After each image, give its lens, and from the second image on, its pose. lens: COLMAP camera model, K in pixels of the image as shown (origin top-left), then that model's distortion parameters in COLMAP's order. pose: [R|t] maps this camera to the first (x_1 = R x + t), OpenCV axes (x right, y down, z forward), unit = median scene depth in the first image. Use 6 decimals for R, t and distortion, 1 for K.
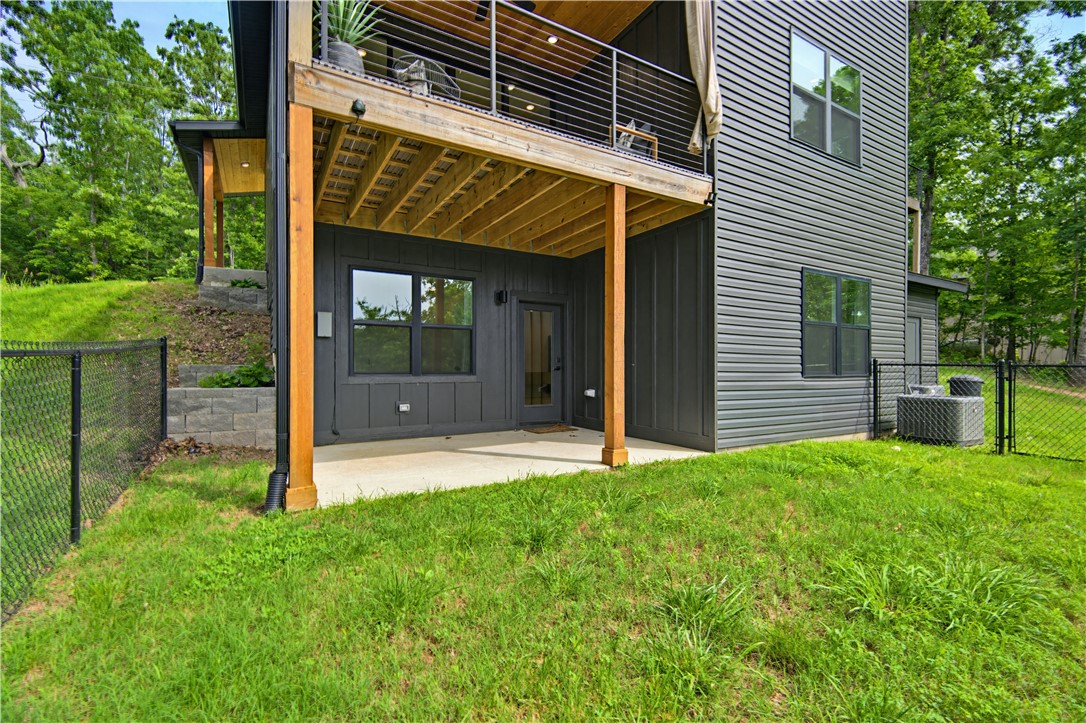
lens RADIAL K [[478.8, 0, 549.2], [0, 478.8, 368.4], [0, 0, 1]] dist [0.007470, -0.001844]
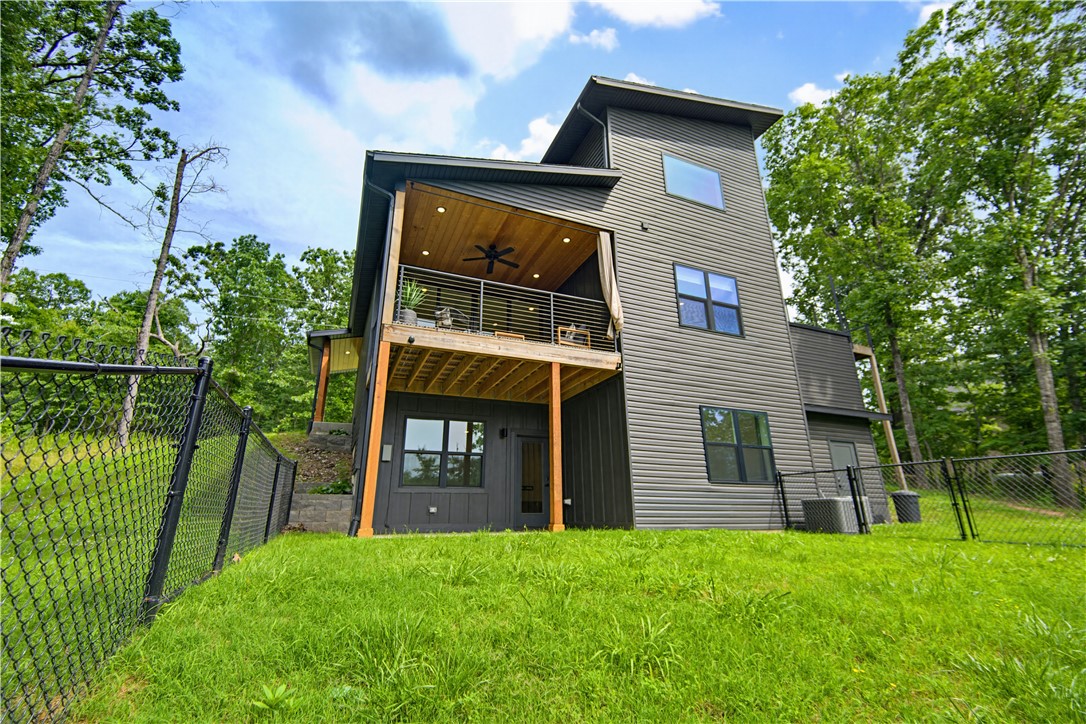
lens RADIAL K [[478.8, 0, 542.3], [0, 478.8, 357.9], [0, 0, 1]] dist [0.007470, -0.001844]
pose [[0.990286, -0.053219, -0.128456, 0.241677], [0.008662, 0.945671, -0.325011, 0.121967], [0.138774, 0.320741, 0.936946, -0.477212]]
